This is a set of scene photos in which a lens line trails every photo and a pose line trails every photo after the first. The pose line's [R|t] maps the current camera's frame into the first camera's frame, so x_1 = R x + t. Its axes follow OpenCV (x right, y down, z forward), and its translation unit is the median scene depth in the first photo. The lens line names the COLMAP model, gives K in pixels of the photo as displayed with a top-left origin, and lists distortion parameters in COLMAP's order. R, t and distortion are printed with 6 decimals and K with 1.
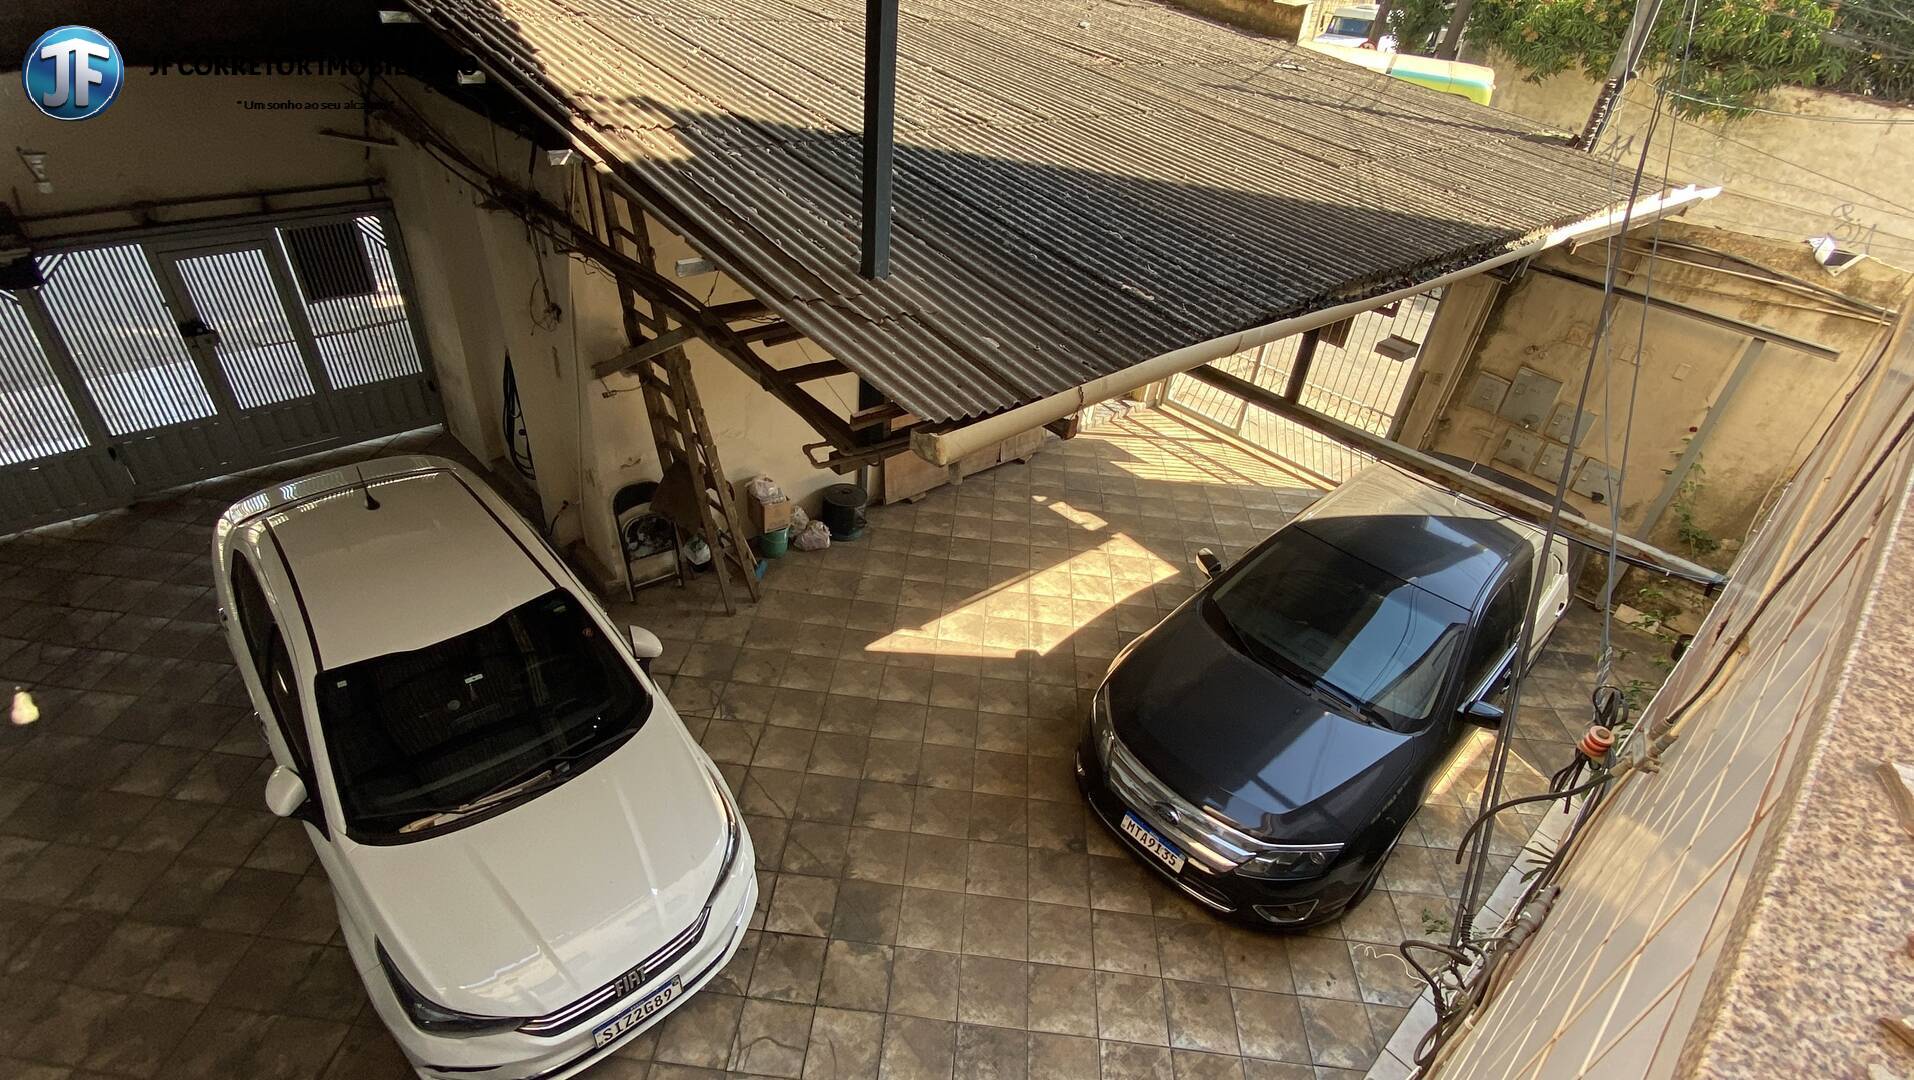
lens RADIAL K [[895.6, 0, 952.8], [0, 895.6, 545.5], [0, 0, 1]] dist [0.041312, -0.033646]
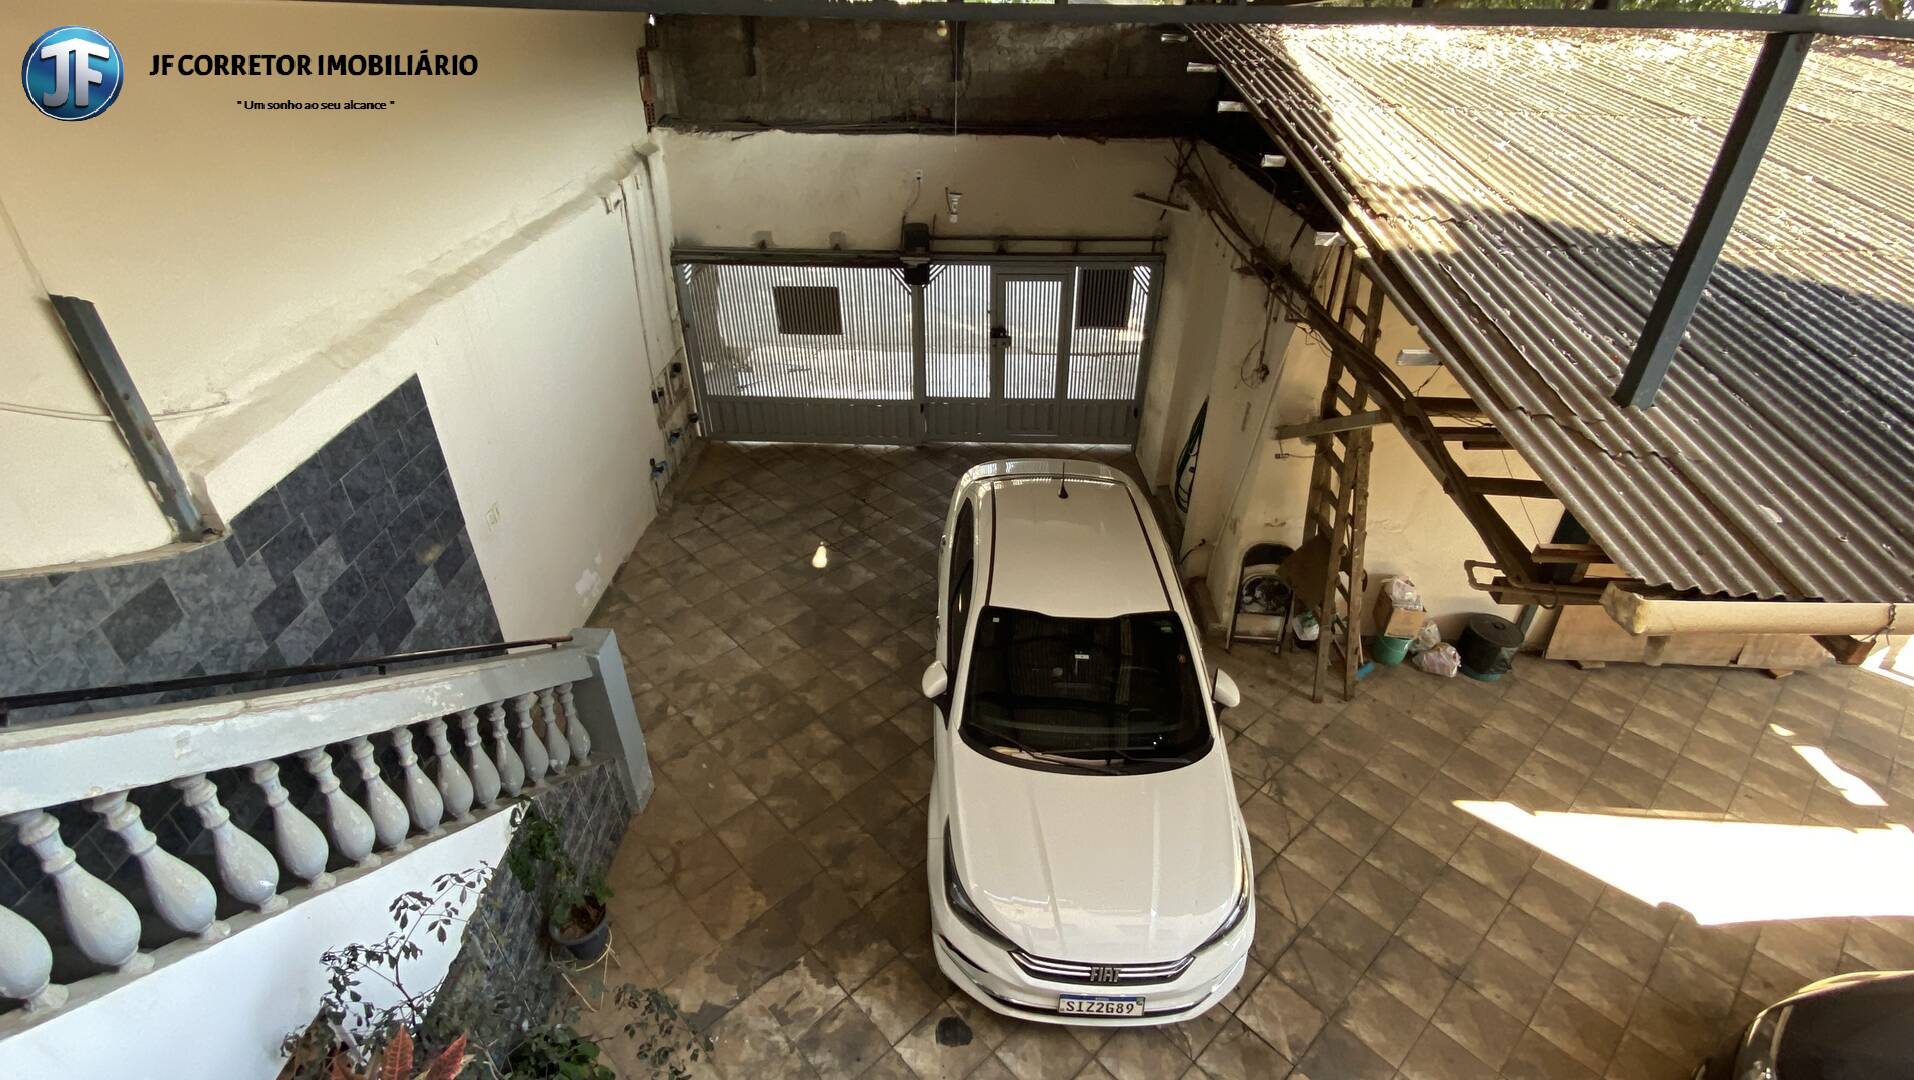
lens RADIAL K [[894.1, 0, 949.7], [0, 894.1, 544.8], [0, 0, 1]] dist [0.042258, -0.039325]
pose [[0.729740, 0.308539, -0.610150, 0.005183], [-0.349280, 0.935387, 0.055265, 0.006175], [0.587778, 0.172784, 0.790356, -0.036834]]
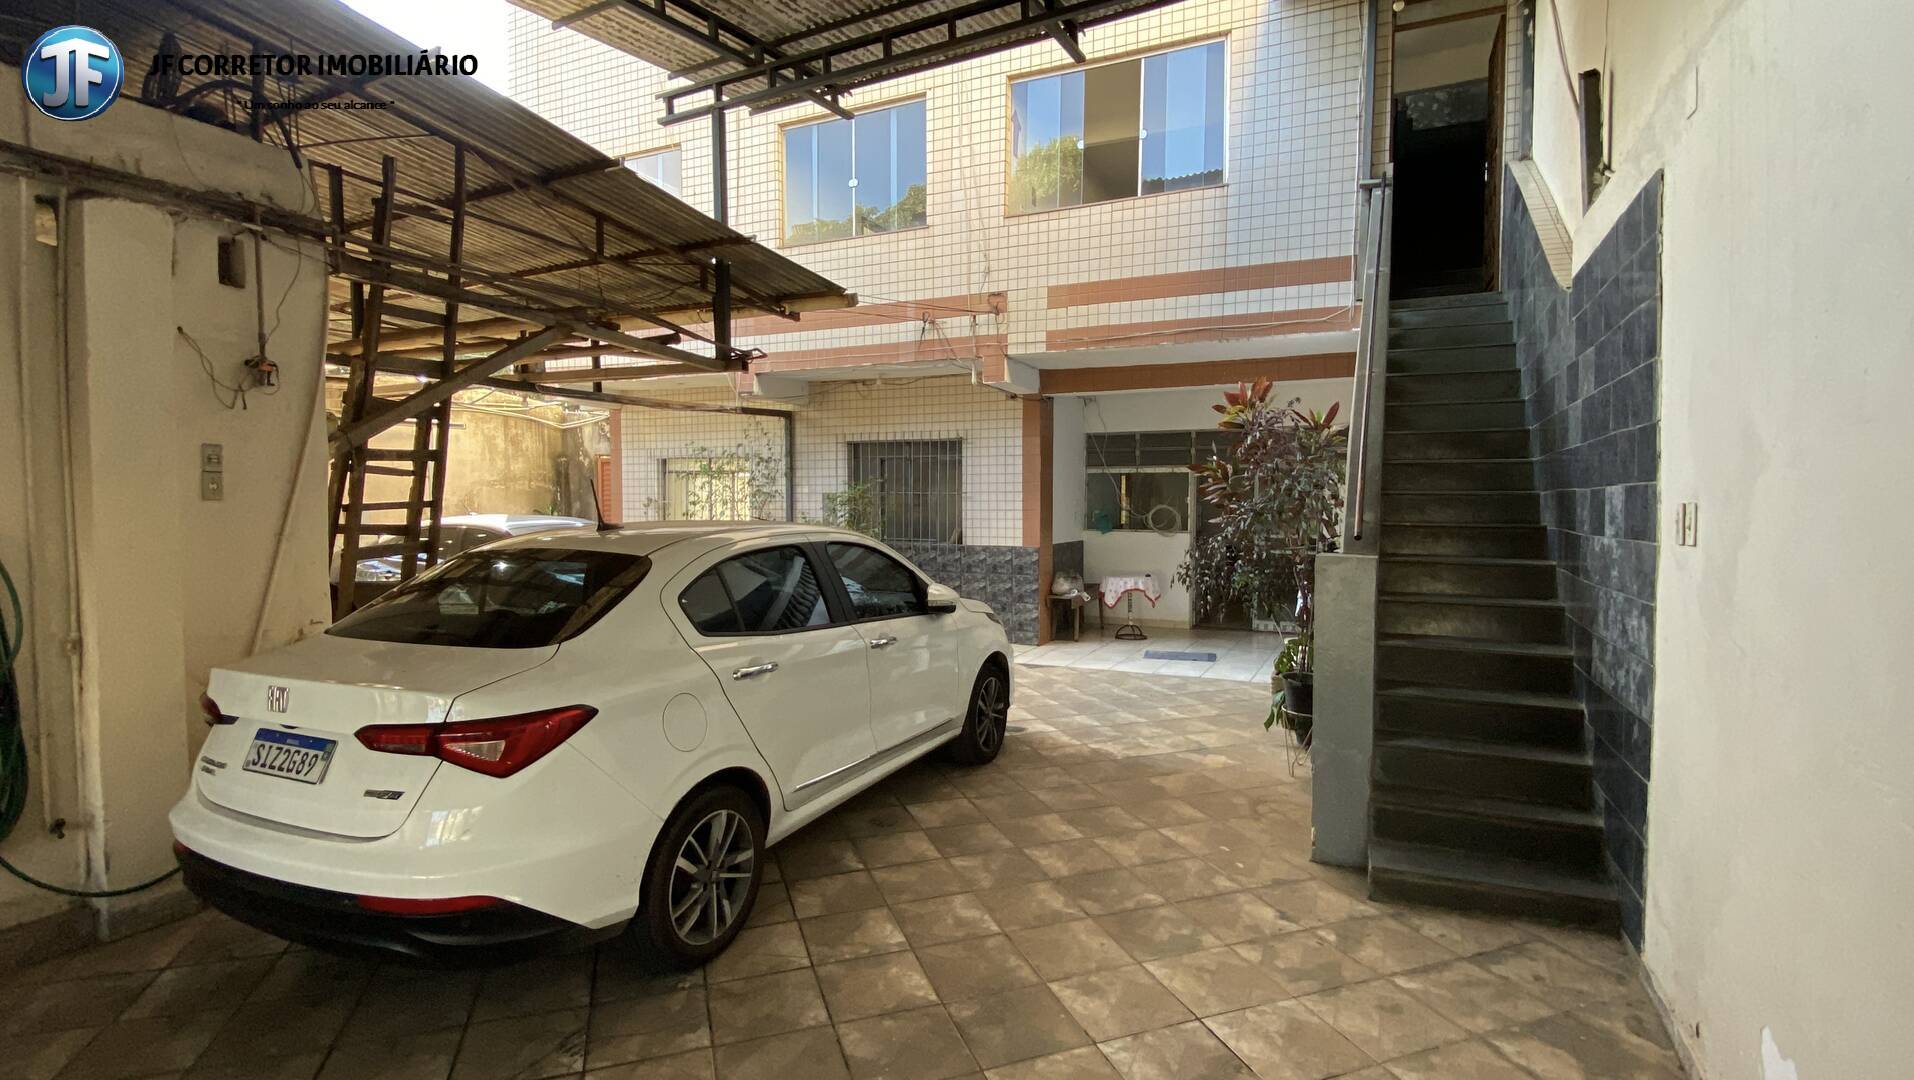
lens RADIAL K [[894.1, 0, 949.7], [0, 894.1, 544.8], [0, 0, 1]] dist [0.042258, -0.039325]
pose [[-0.391078, -0.125282, 0.911791, -1.539059], [0.512353, 0.793353, 0.328763, -0.141670], [-0.764560, 0.595731, -0.246074, 1.052593]]
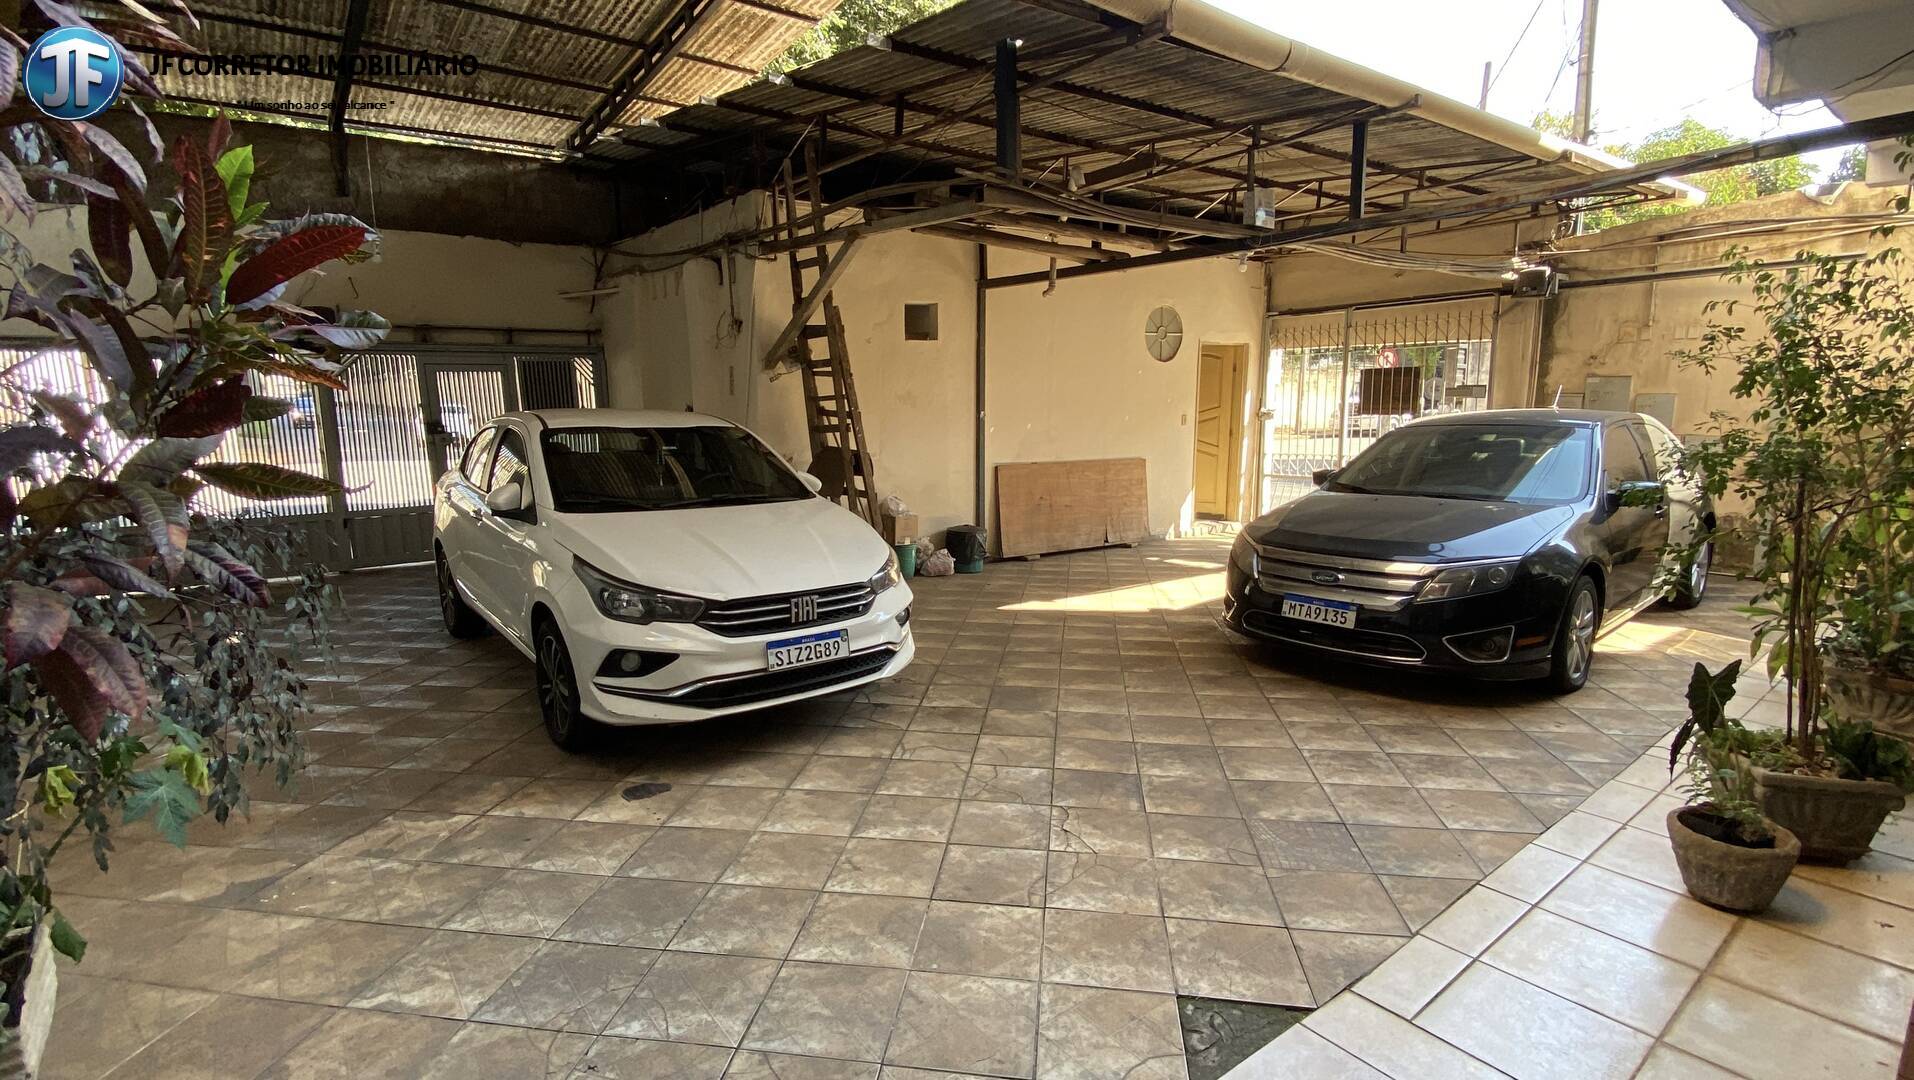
lens RADIAL K [[894.1, 0, 949.7], [0, 894.1, 544.8], [0, 0, 1]] dist [0.042258, -0.039325]
pose [[0.994227, -0.070750, -0.080662, -0.088919], [0.027617, 0.895203, -0.444802, 0.705442], [0.103679, 0.440007, 0.891989, 0.076944]]
